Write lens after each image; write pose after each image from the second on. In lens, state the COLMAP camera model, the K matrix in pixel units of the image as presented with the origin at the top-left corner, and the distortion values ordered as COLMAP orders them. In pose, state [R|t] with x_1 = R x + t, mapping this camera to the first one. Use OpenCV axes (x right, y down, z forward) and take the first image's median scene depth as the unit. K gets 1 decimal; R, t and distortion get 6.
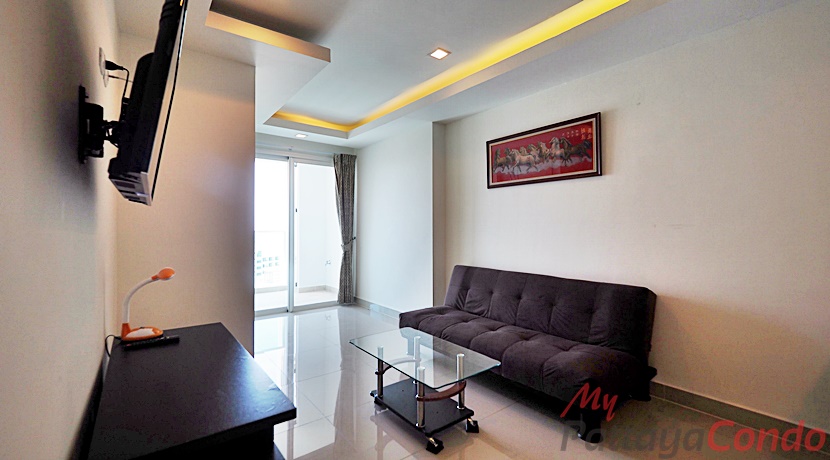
lens RADIAL K [[346.4, 0, 427.2], [0, 346.4, 224.5], [0, 0, 1]] dist [-0.011619, -0.000273]
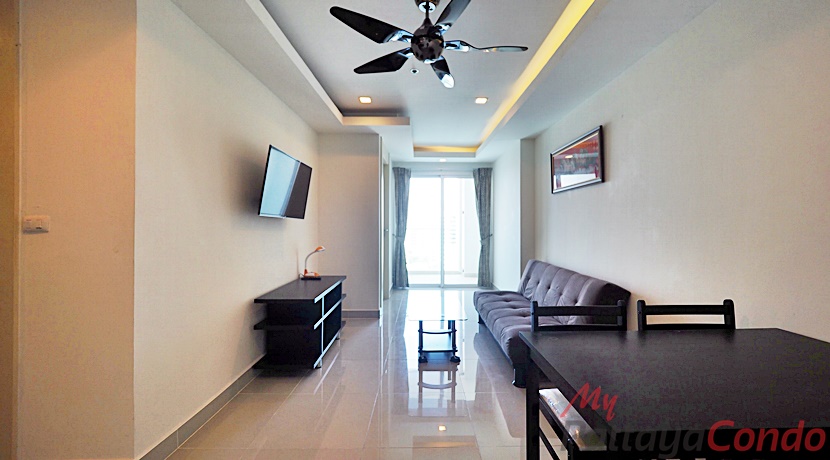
lens RADIAL K [[346.4, 0, 427.2], [0, 346.4, 224.5], [0, 0, 1]] dist [-0.011619, -0.000273]
pose [[0.790111, -0.001244, -0.612963, 0.388080], [0.008515, 0.999924, 0.008947, -0.011602], [0.612905, -0.012288, 0.790061, -0.115954]]
